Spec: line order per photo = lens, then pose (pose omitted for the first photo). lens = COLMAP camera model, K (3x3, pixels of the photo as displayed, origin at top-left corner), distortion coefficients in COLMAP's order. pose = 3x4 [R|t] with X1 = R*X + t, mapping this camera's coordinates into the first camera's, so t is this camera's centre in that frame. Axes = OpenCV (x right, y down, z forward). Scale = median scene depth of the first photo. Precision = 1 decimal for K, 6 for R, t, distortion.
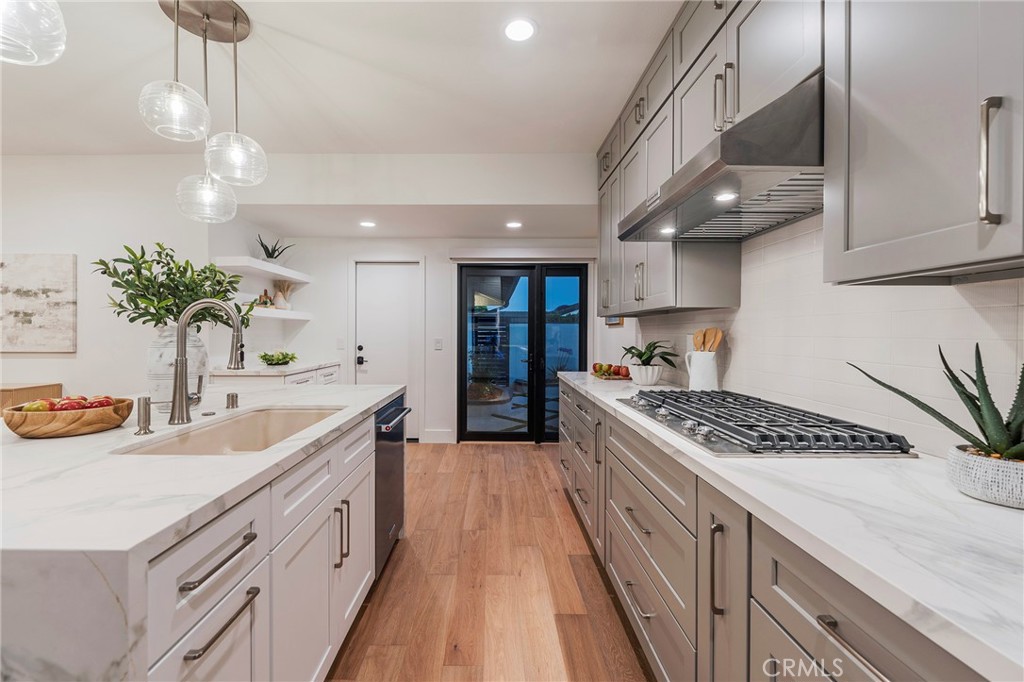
lens RADIAL K [[420.9, 0, 478.9], [0, 420.9, 333.2], [0, 0, 1]] dist [0.000023, -0.000500]
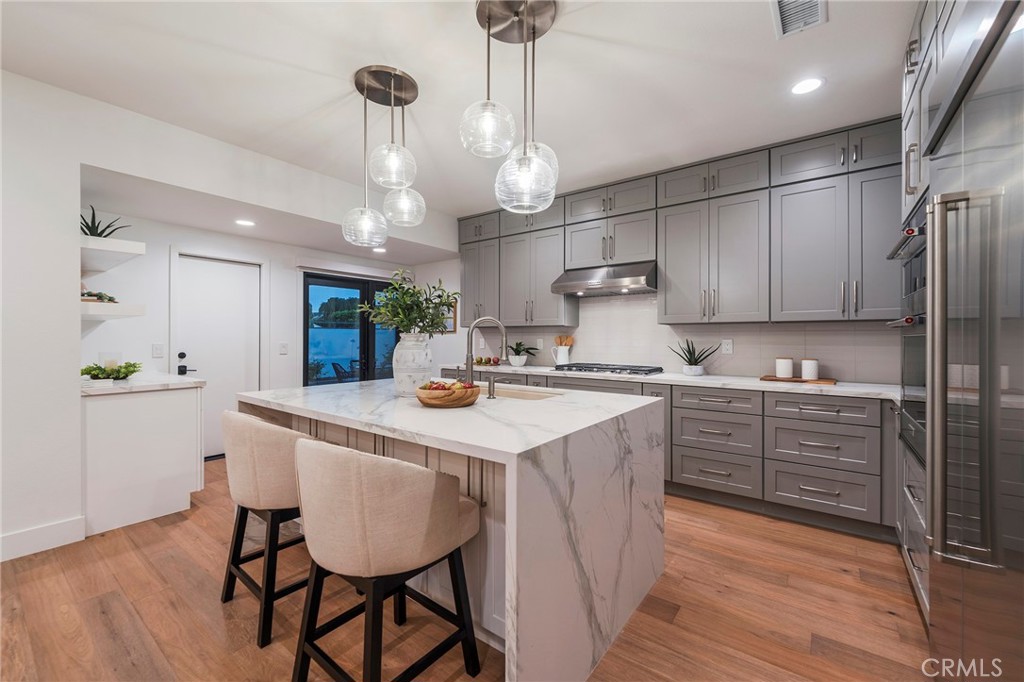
lens RADIAL K [[420.9, 0, 491.9], [0, 420.9, 337.6], [0, 0, 1]] dist [0.000023, -0.000500]
pose [[0.624666, 0.000917, 0.780892, -0.590793], [0.001478, 0.999996, -0.002357, 0.001974], [-0.780891, 0.002626, 0.624662, -0.021913]]
